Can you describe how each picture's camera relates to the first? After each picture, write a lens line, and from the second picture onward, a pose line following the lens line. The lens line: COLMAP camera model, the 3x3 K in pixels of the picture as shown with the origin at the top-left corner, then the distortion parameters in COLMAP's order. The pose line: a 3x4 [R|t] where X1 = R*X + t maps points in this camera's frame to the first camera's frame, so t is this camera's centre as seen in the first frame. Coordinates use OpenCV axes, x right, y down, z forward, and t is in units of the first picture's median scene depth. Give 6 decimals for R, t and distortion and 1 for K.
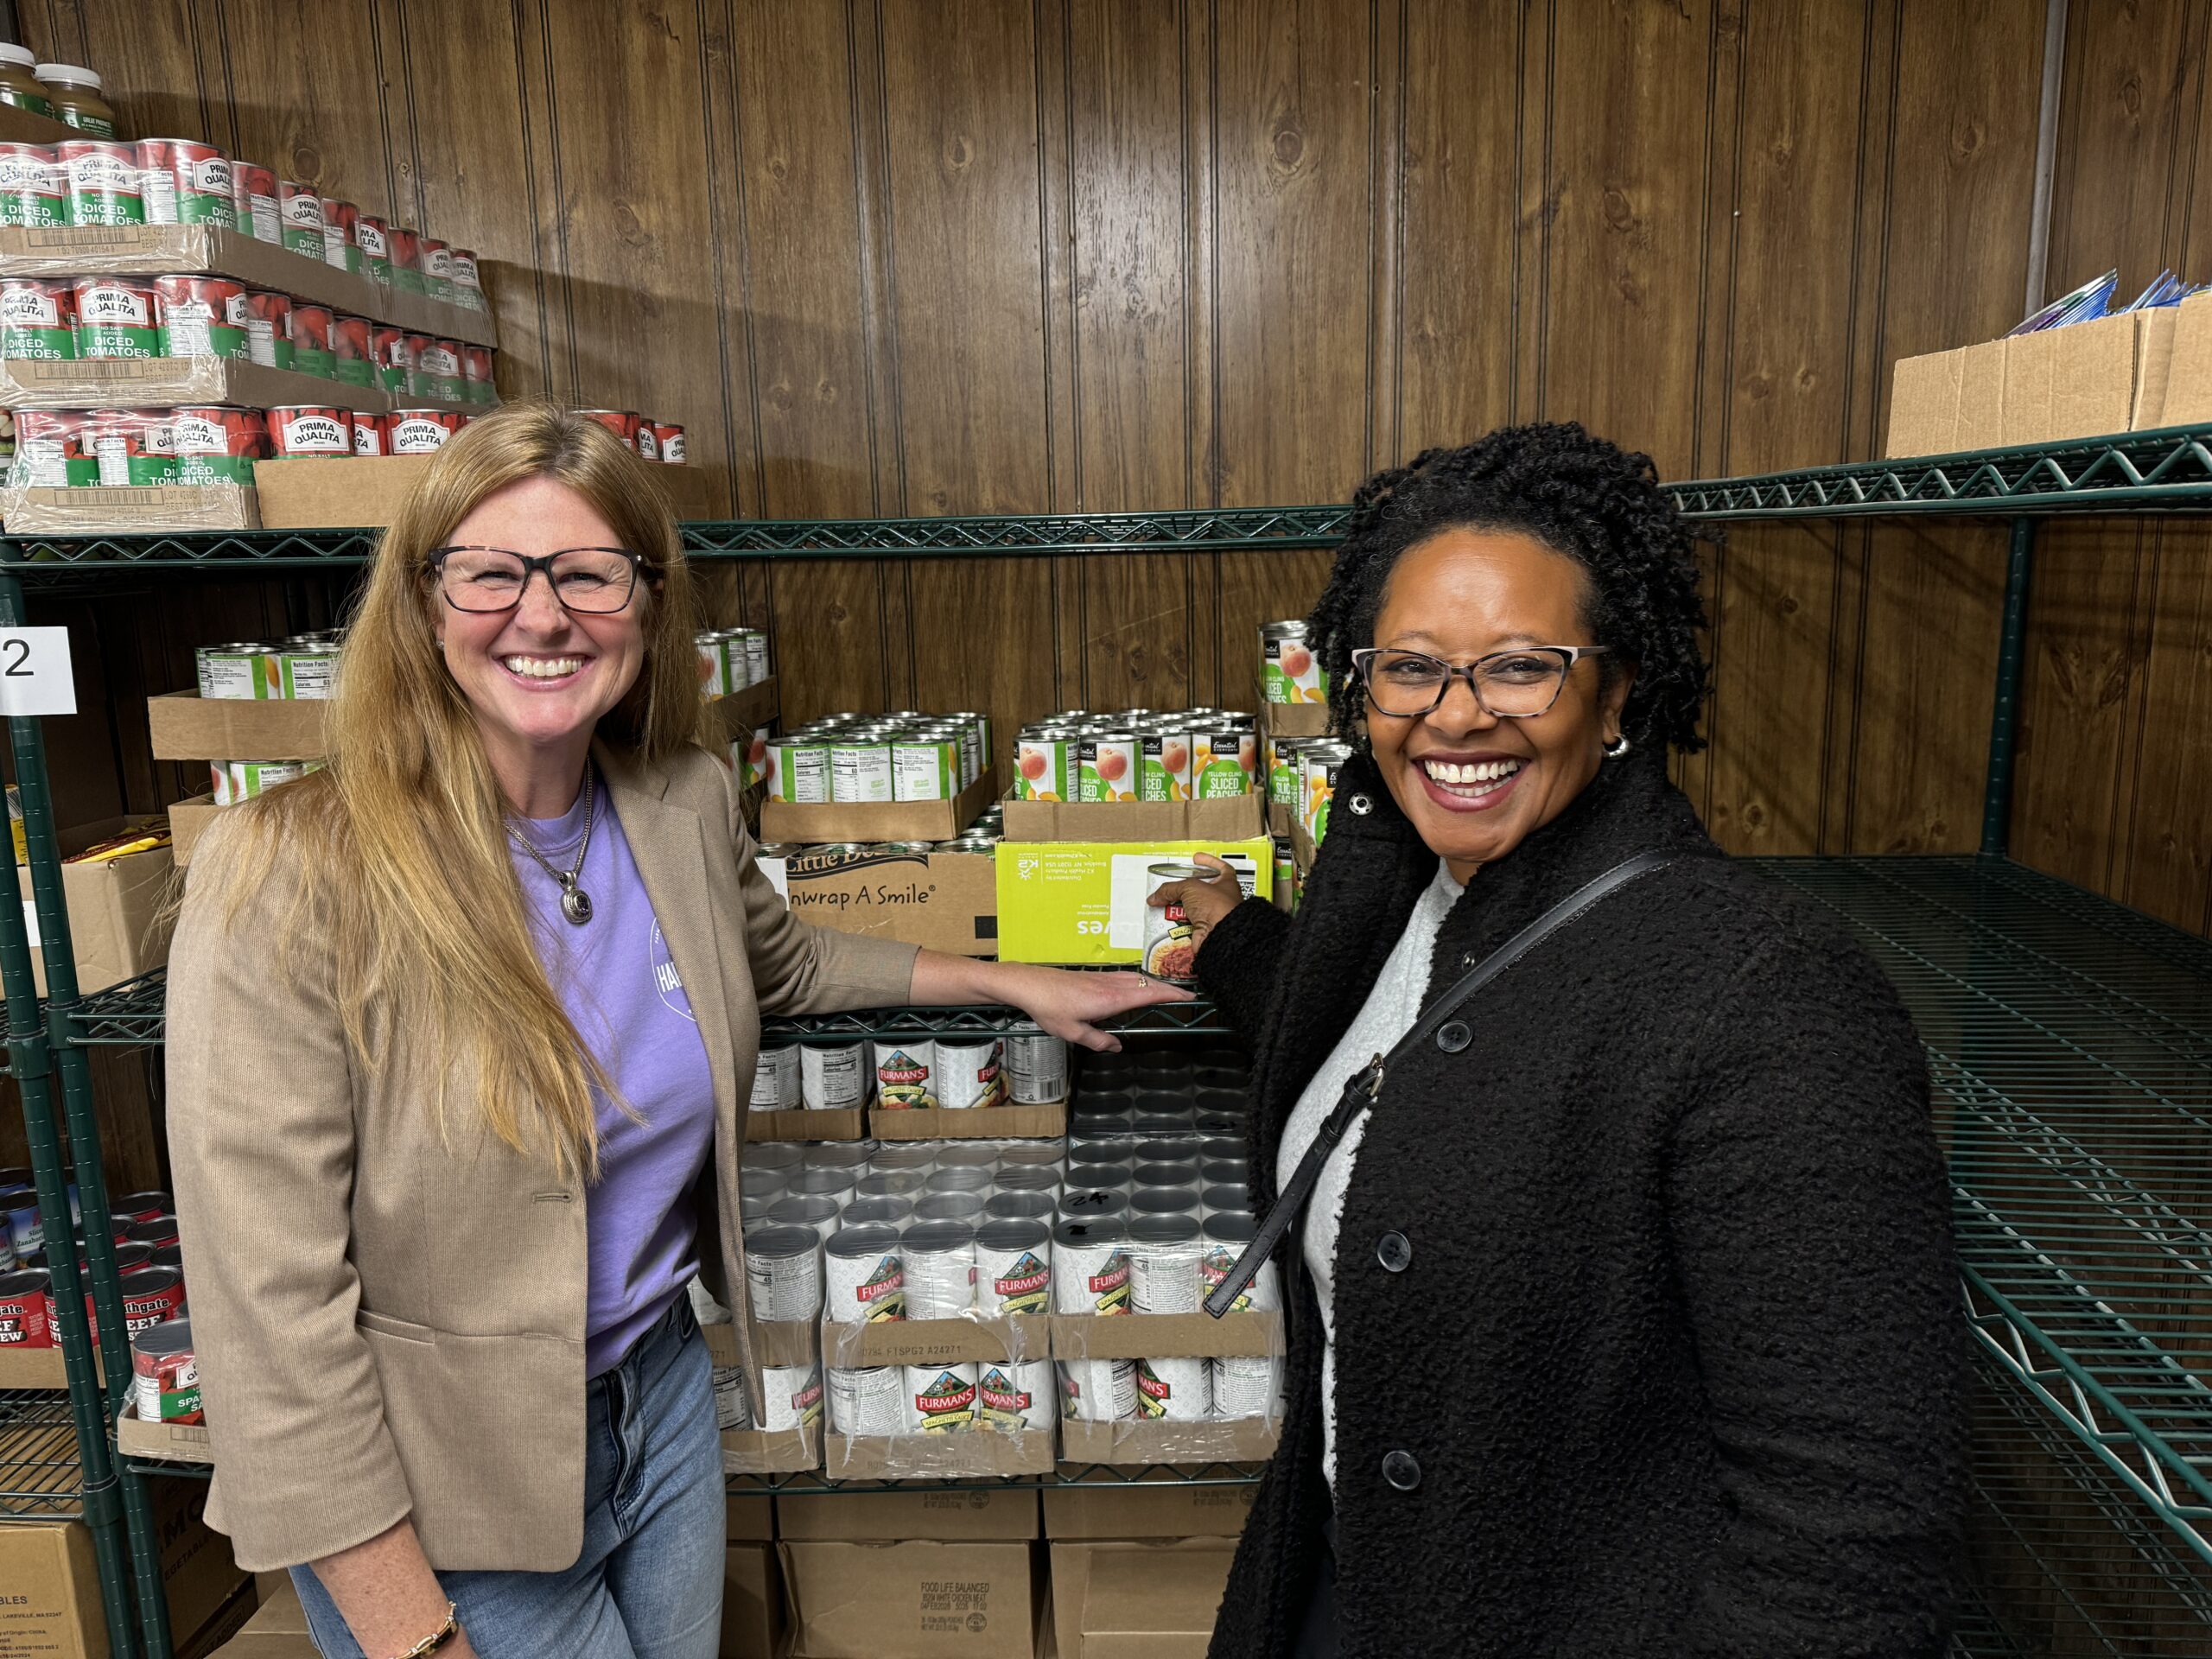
lens RADIAL K [[1558.2, 0, 1106.0], [0, 1558.2, 829.5], [0, 0, 1]] dist [0.040054, -0.035122]
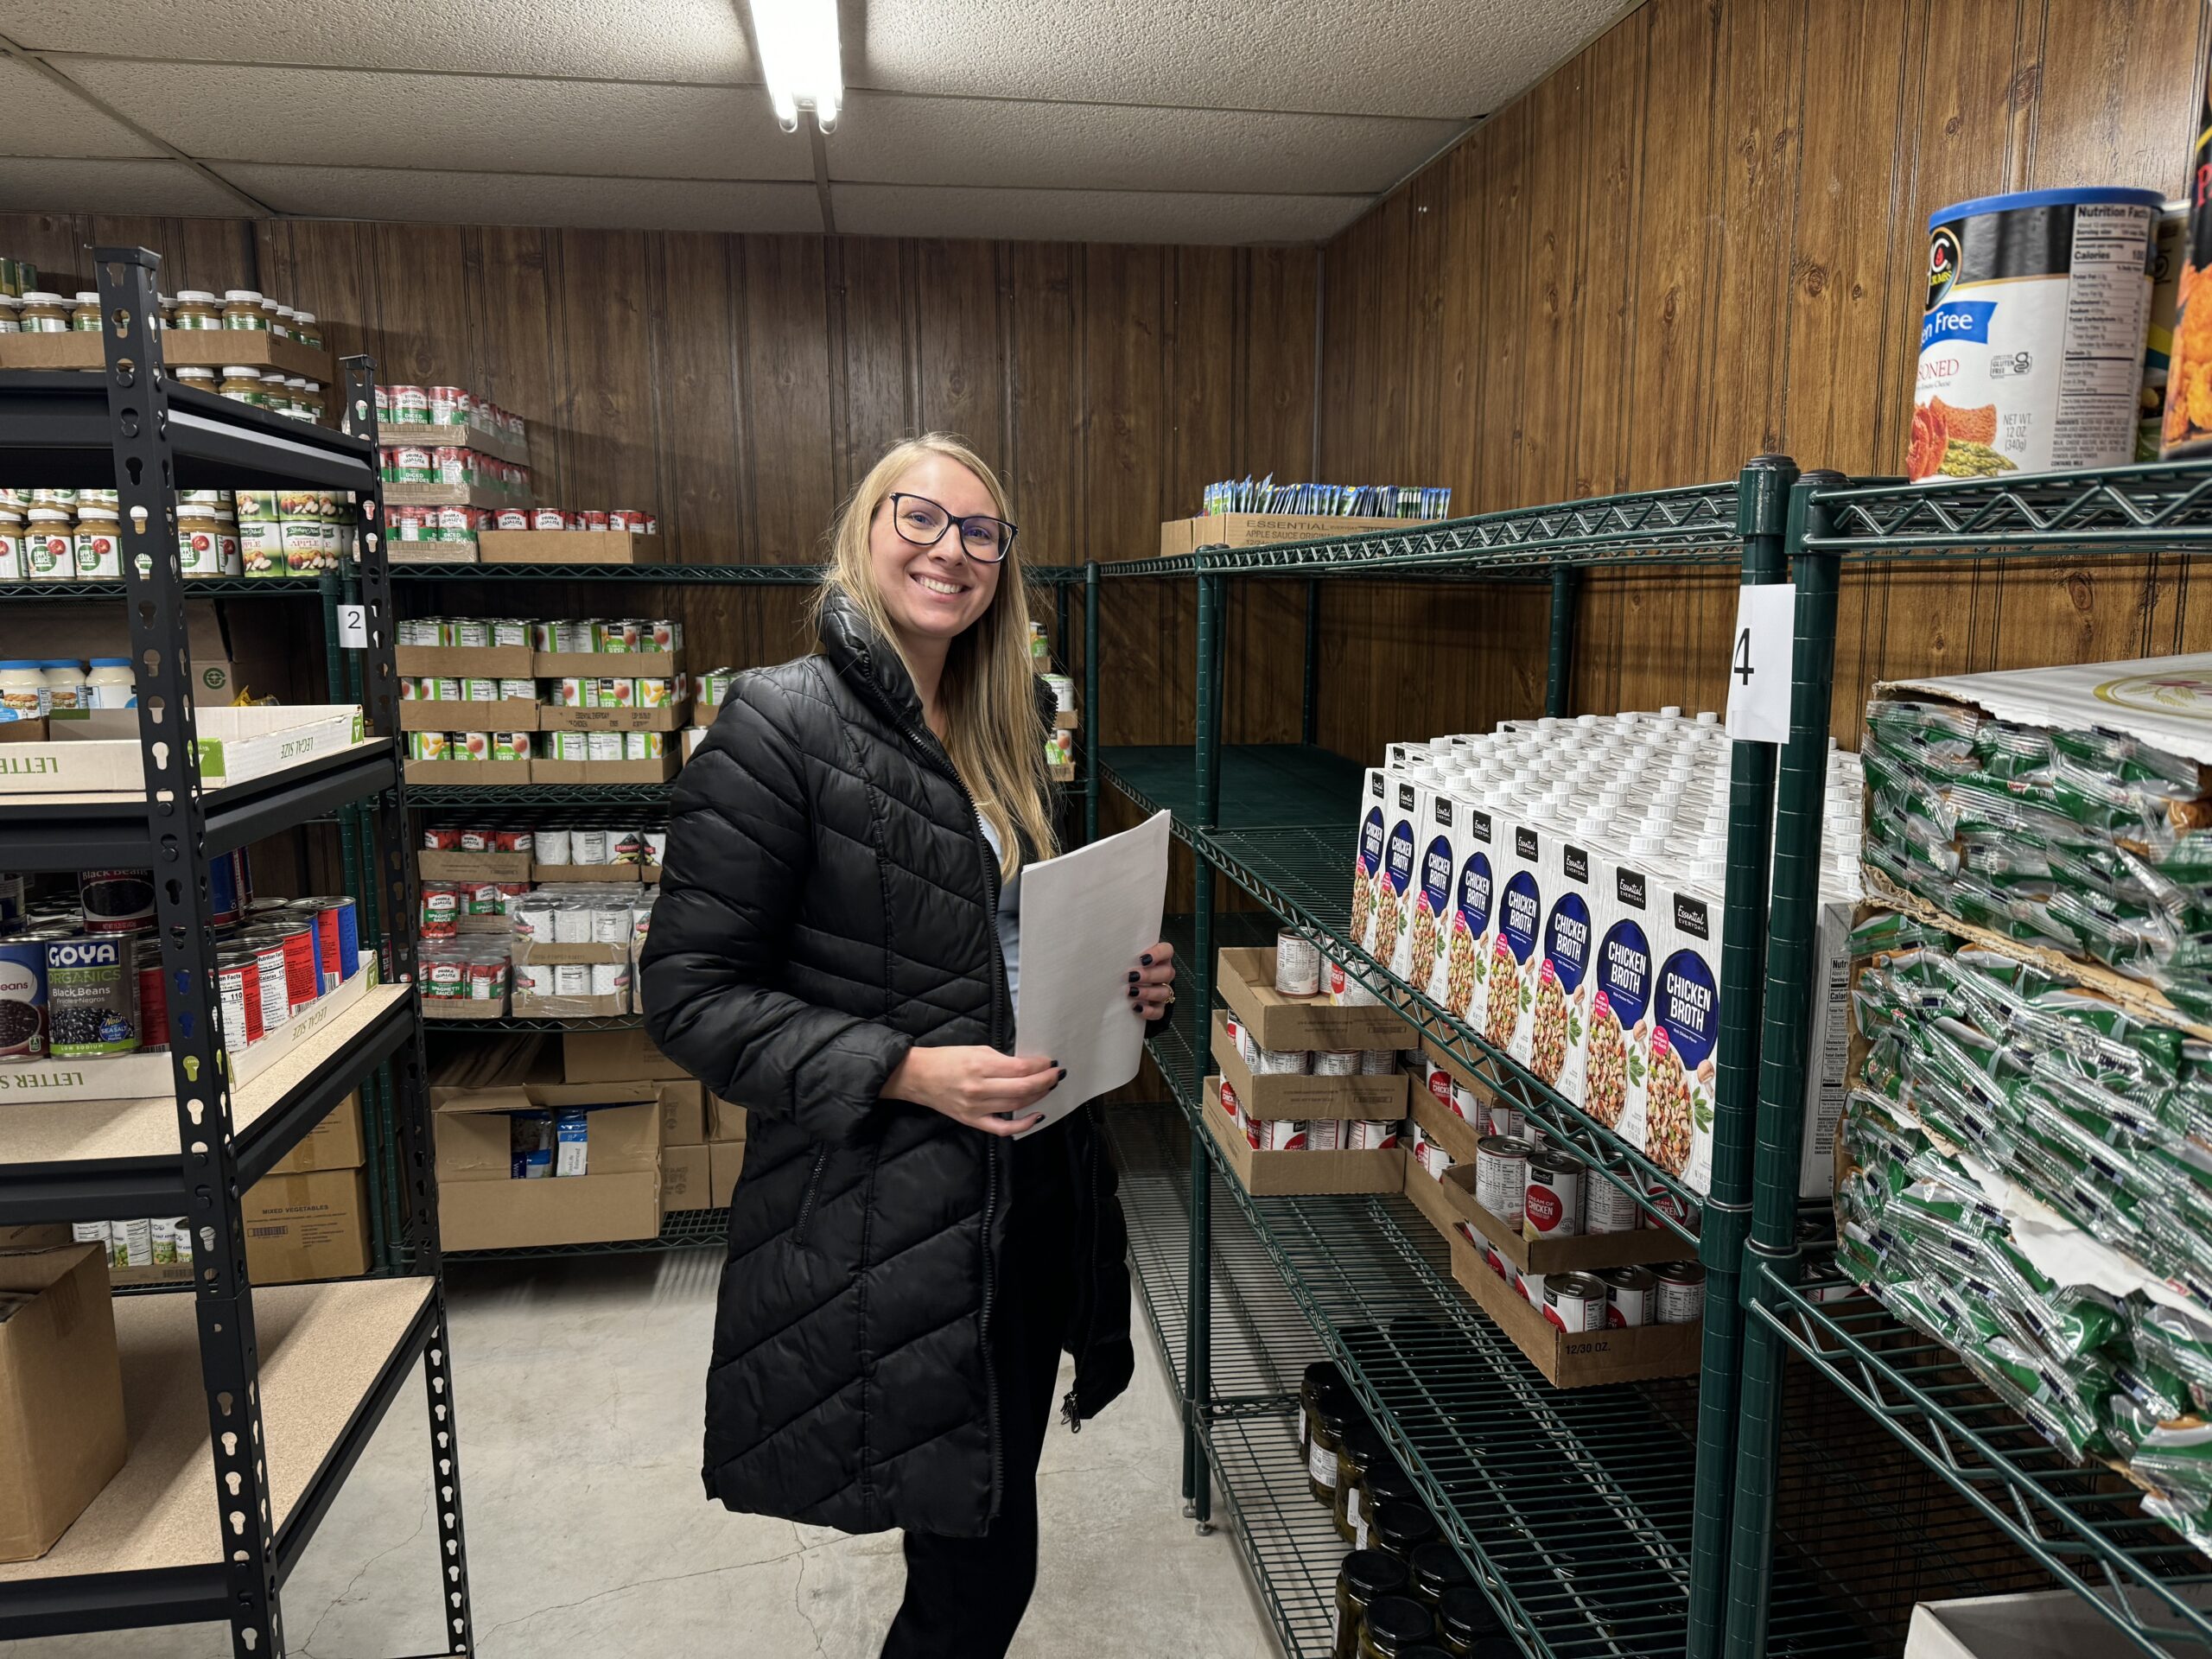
lens RADIAL K [[1562.3, 0, 1120.9], [0, 1562.3, 837.8], [0, 0, 1]] dist [0.024915, -0.031288]
pose [[0.980539, -0.009855, 0.196075, -0.080480], [0.014550, 0.999641, -0.022516, 0.202616], [-0.195782, 0.024931, 0.980330, -1.039419]]
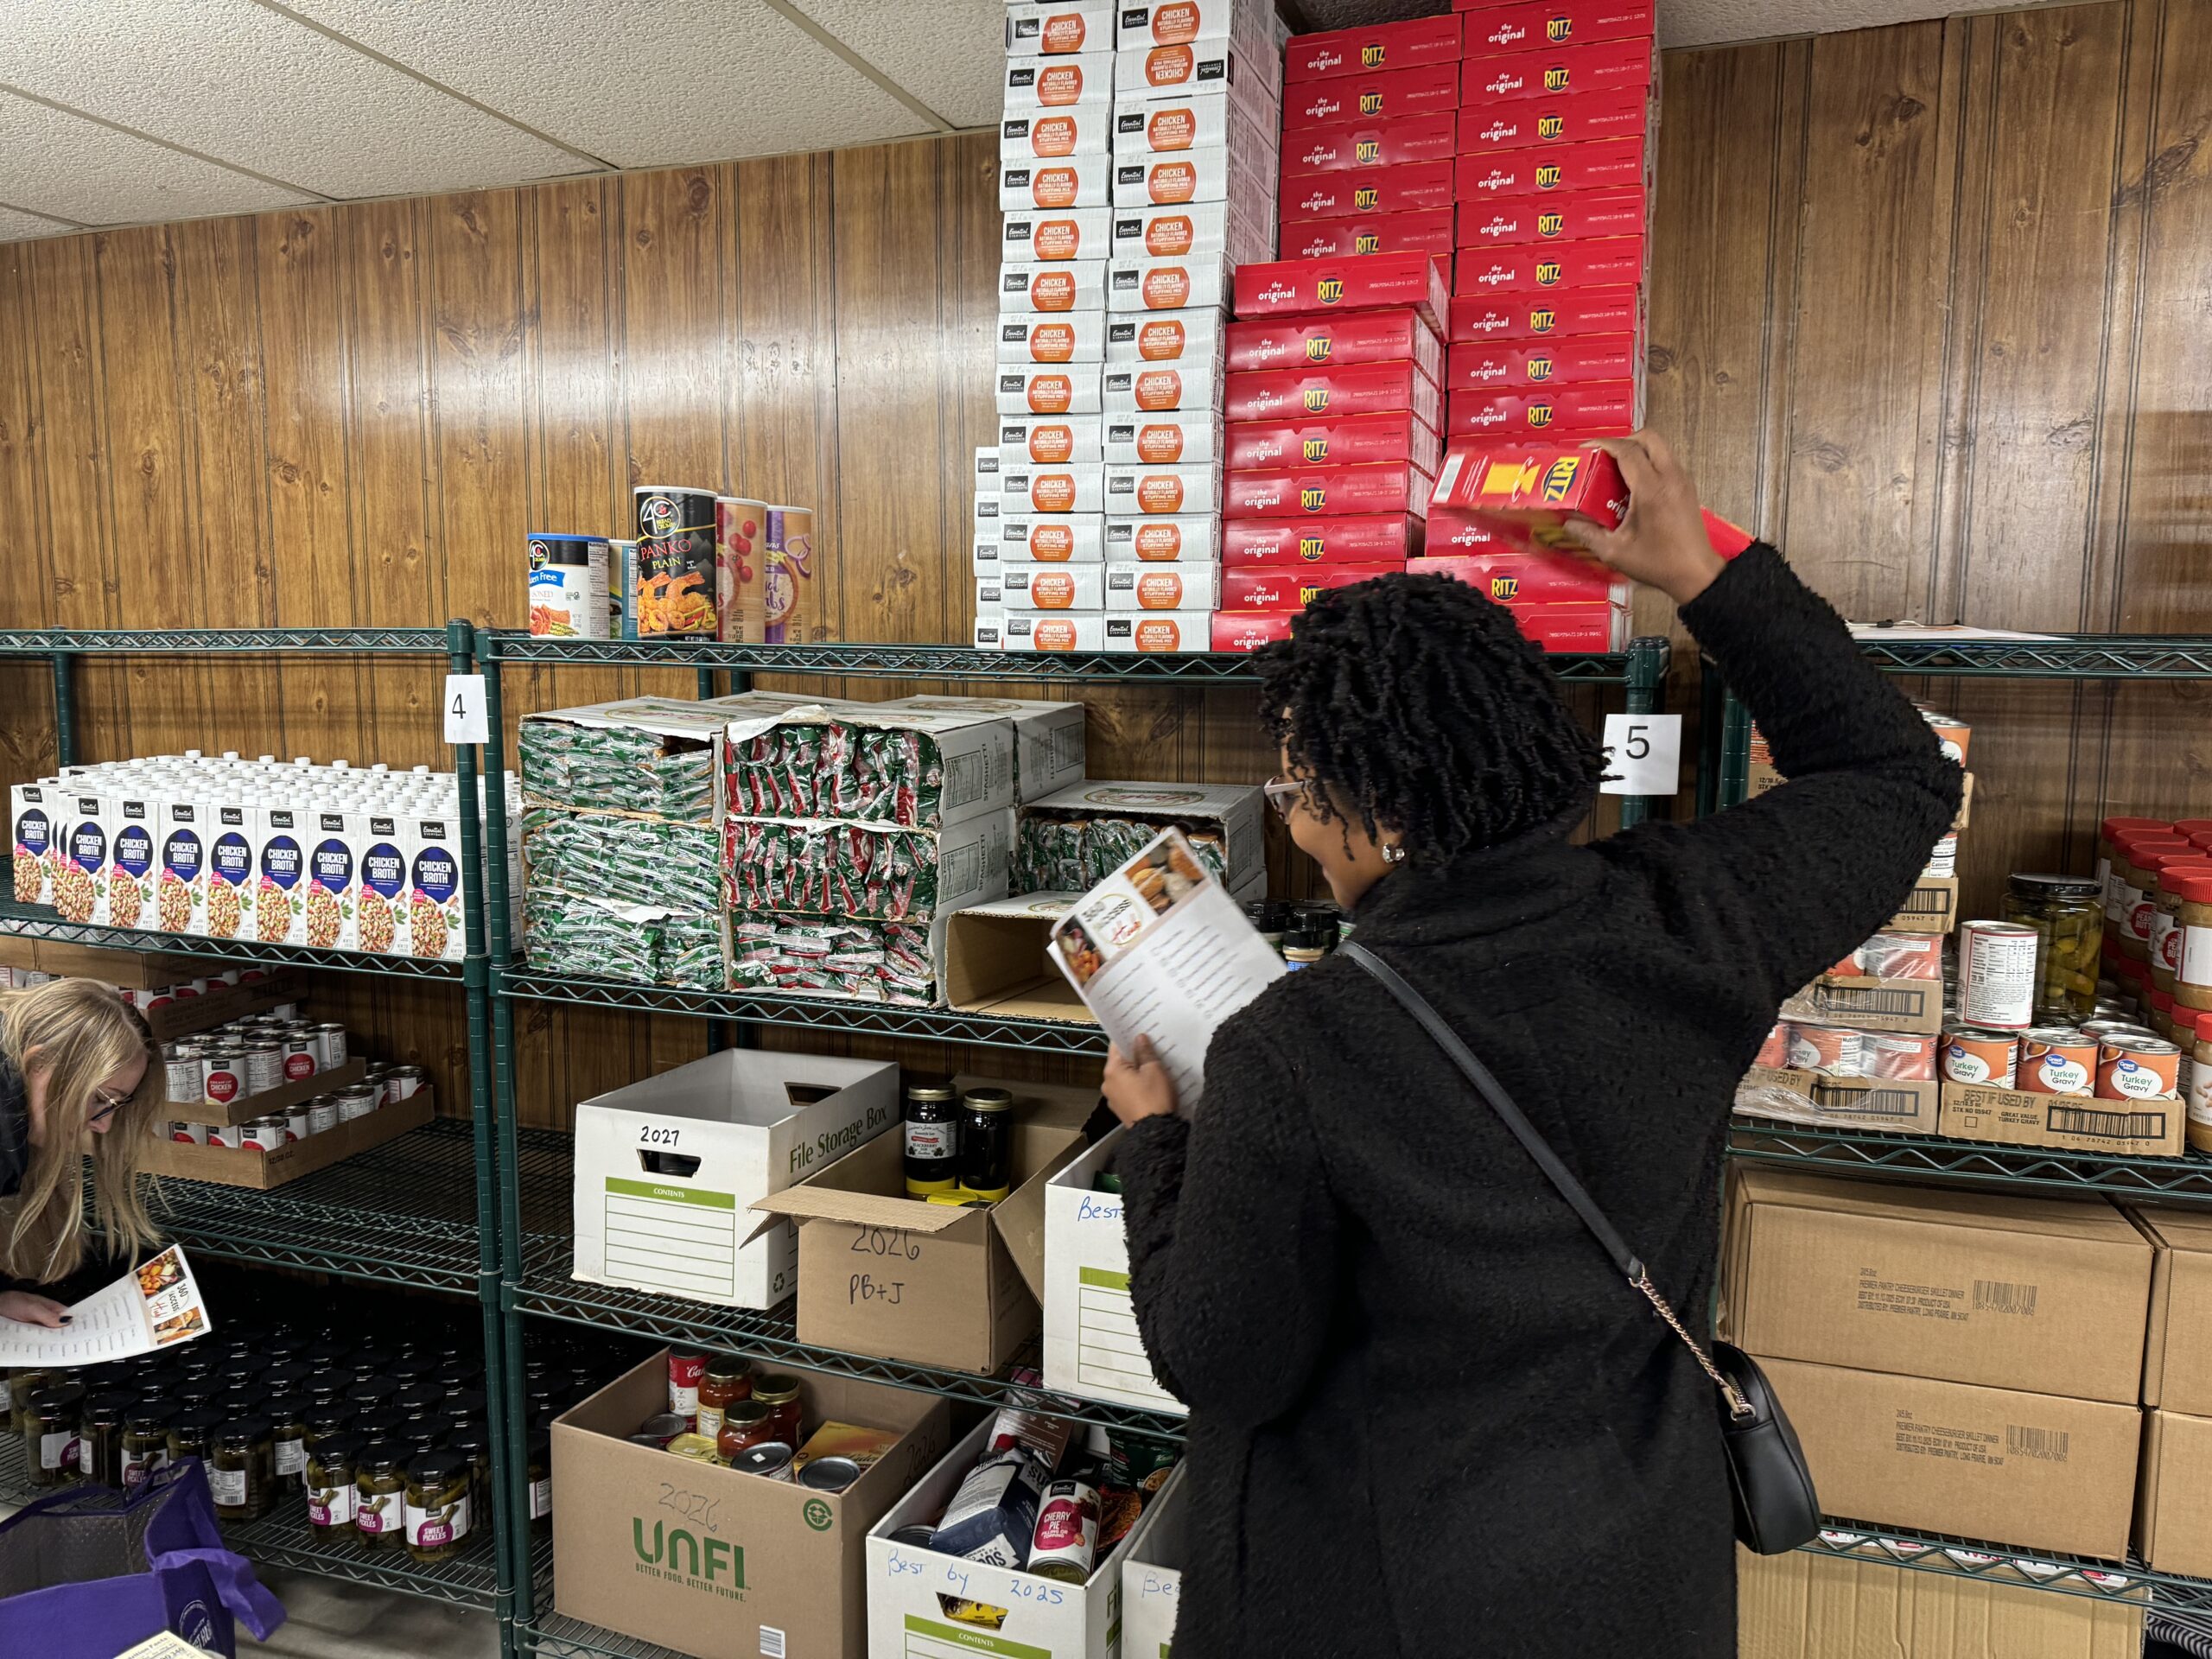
lens RADIAL K [[1535.6, 0, 1156.1], [0, 1535.6, 825.2], [0, 0, 1]] dist [0.071923, -0.100967]
pose [[0.272223, -0.077854, 0.959079, -0.767562], [0.155464, 0.987185, 0.036009, 0.262028], [-0.949592, 0.139300, 0.280838, -1.386411]]
